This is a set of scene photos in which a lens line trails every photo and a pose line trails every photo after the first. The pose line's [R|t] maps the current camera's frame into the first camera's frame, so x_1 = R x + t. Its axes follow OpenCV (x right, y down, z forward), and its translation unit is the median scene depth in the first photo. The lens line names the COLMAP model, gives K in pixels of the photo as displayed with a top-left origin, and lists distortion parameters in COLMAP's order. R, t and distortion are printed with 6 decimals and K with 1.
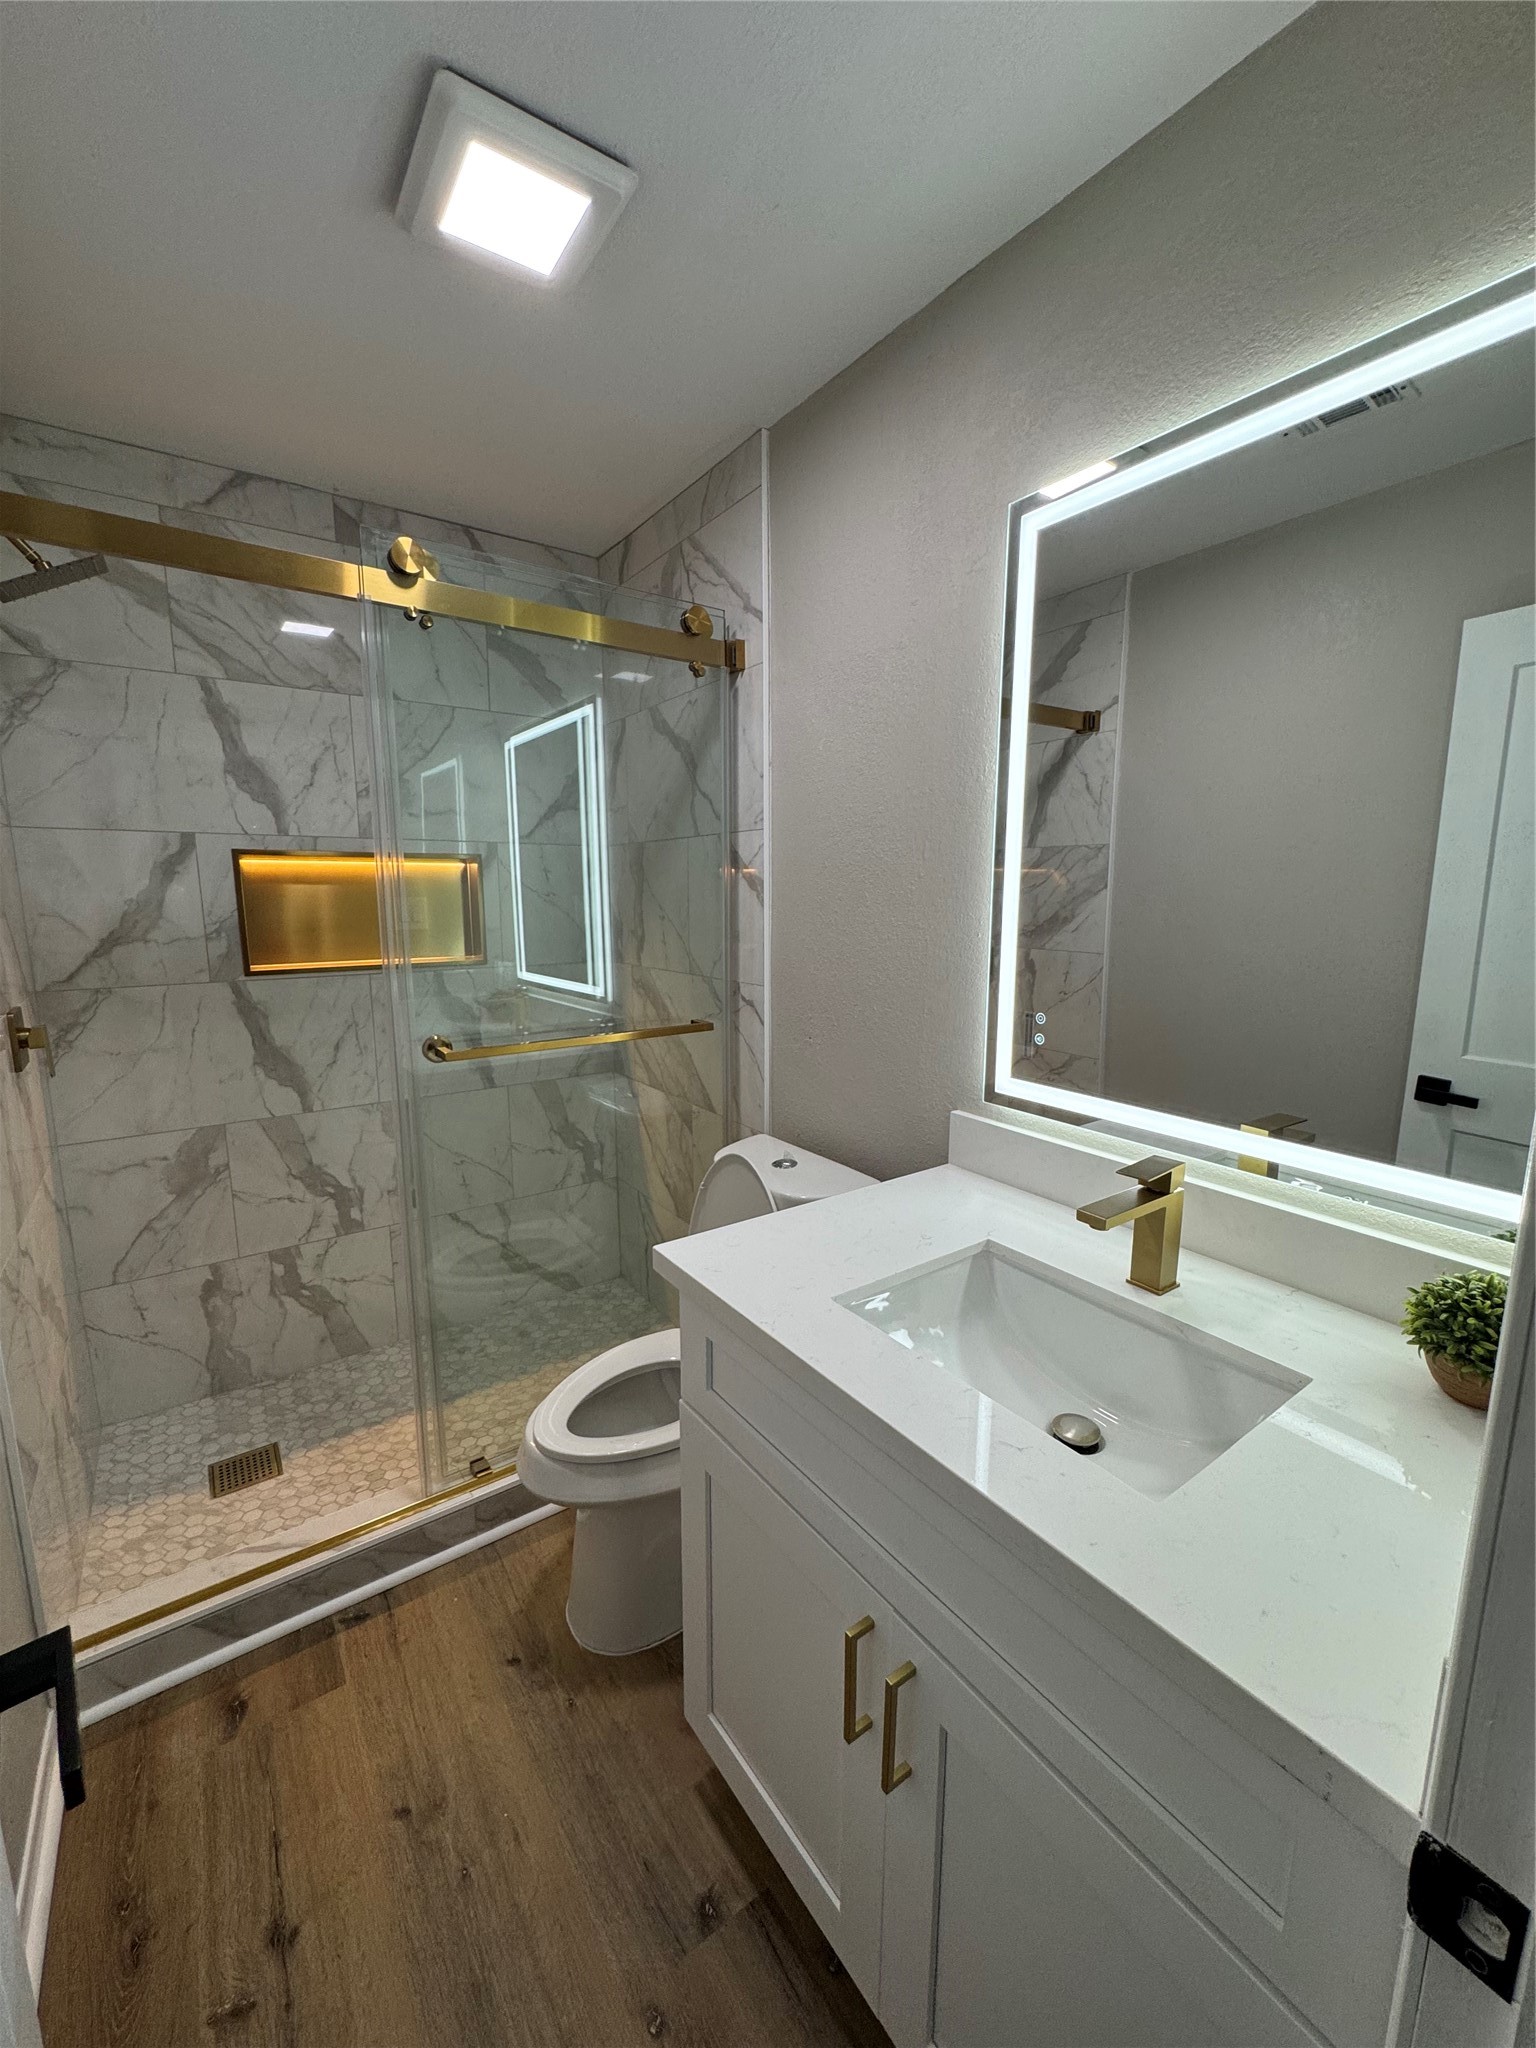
lens RADIAL K [[820.2, 0, 770.0], [0, 820.2, 1018.8], [0, 0, 1]] dist [-0.003313, 0.000038]
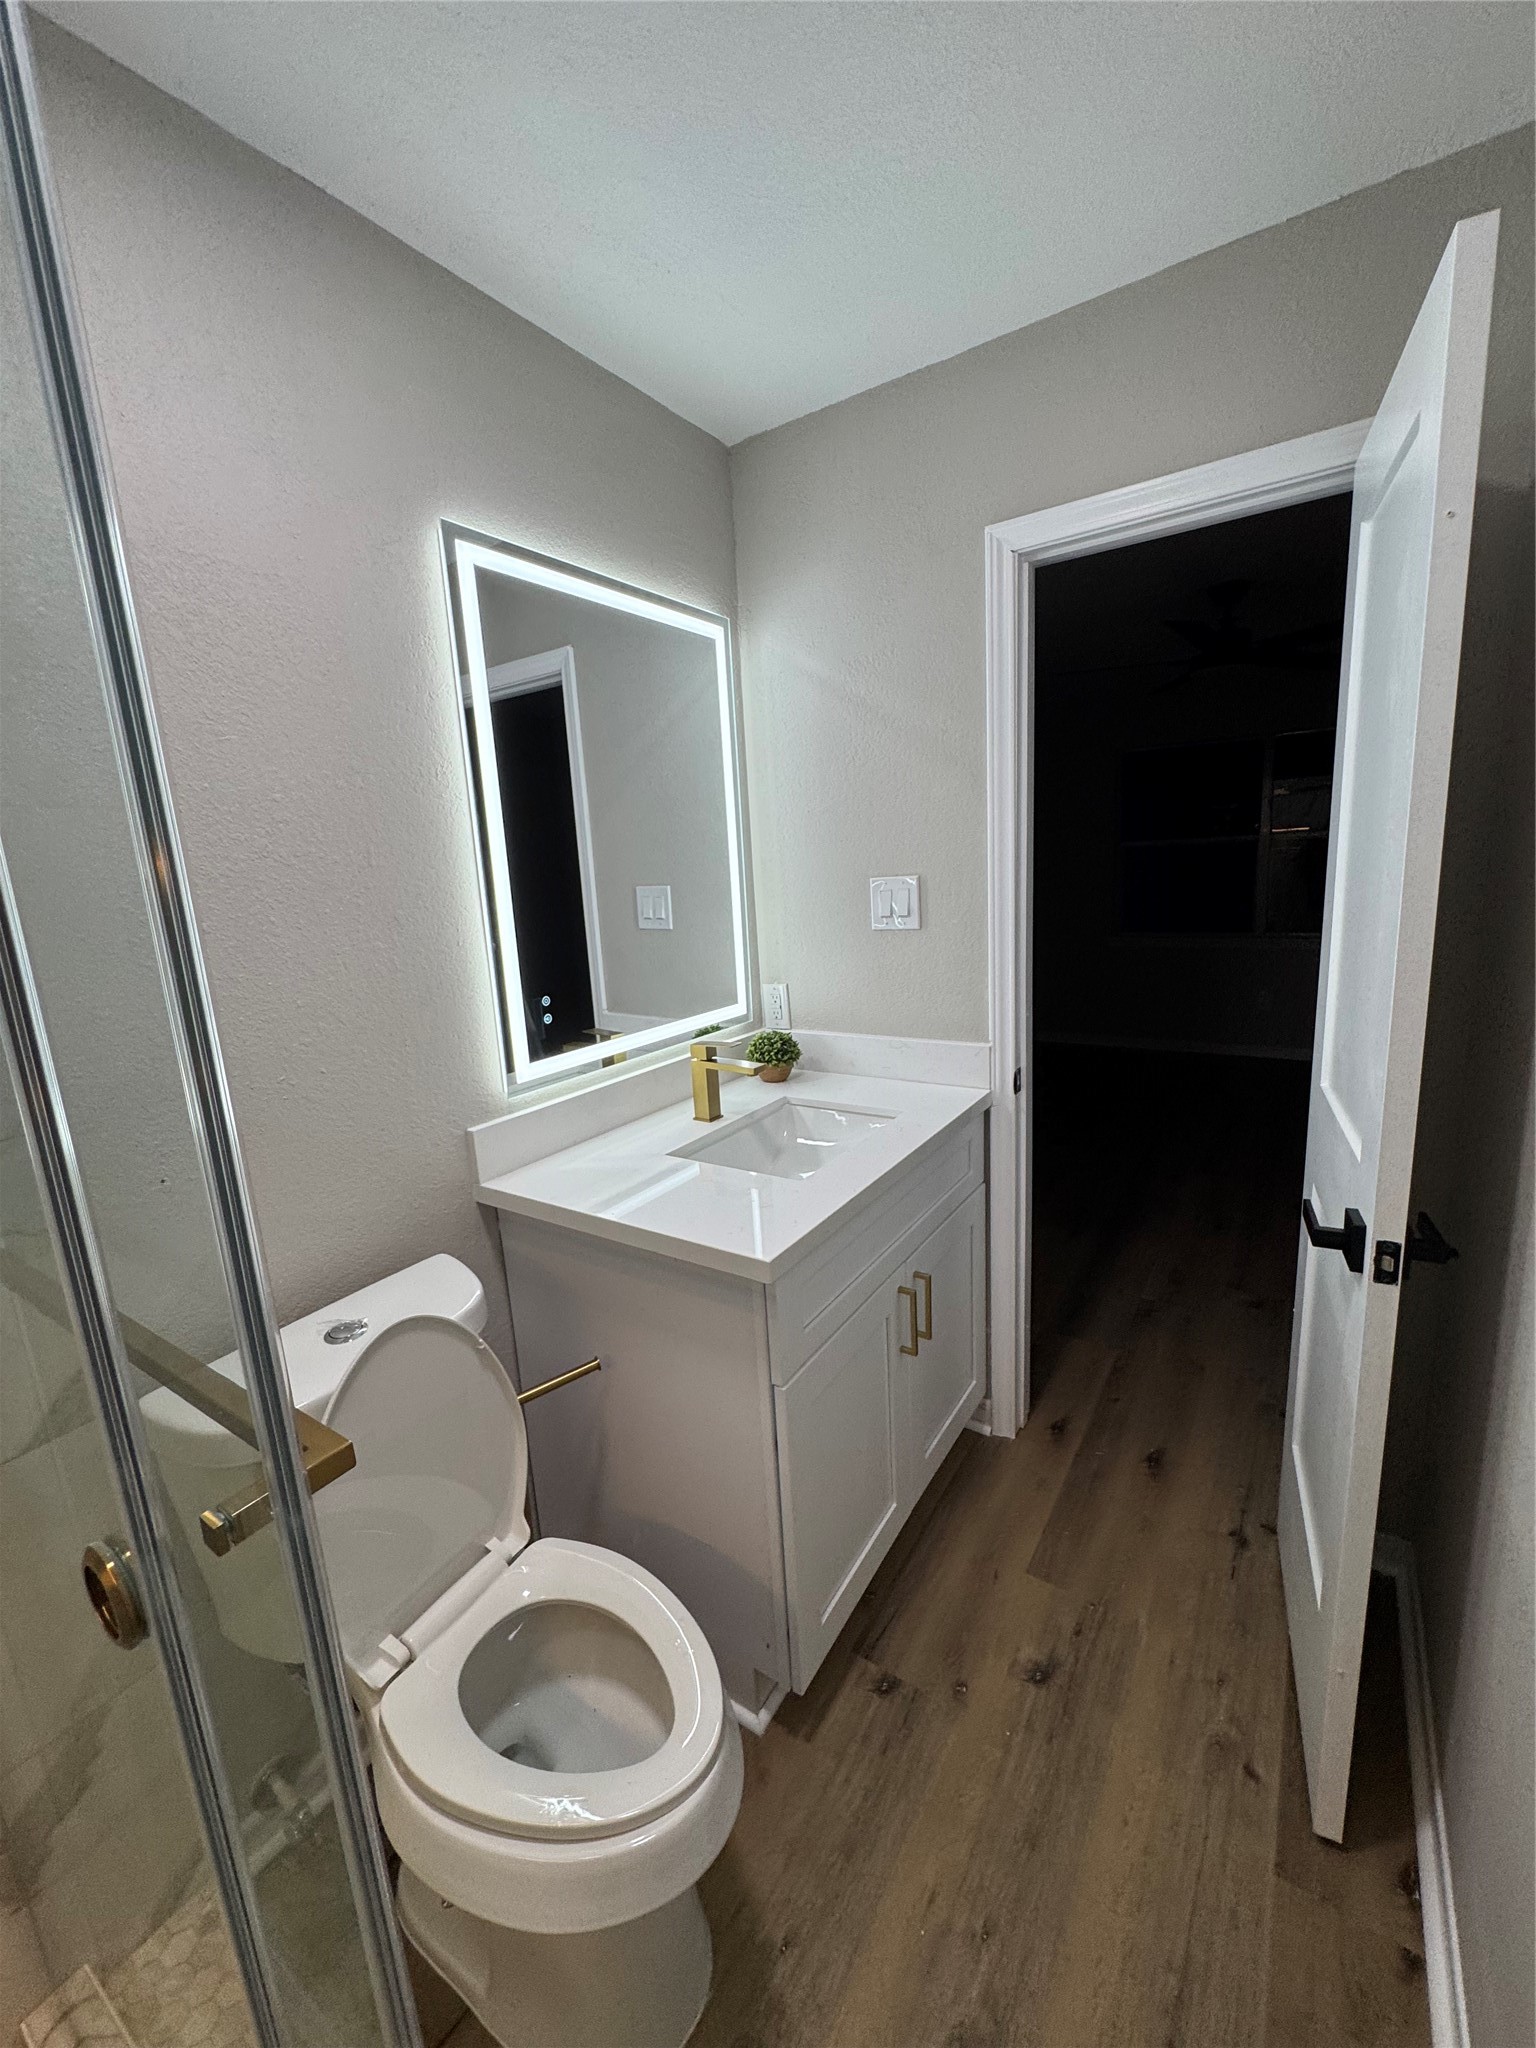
lens RADIAL K [[820.2, 0, 774.8], [0, 820.2, 1025.6], [0, 0, 1]] dist [-0.003313, 0.000038]
pose [[-0.356050, -0.165477, 0.919699, -0.938385], [0.208800, 0.945225, 0.250904, -0.208786], [-0.910841, 0.281367, -0.301996, 1.164459]]
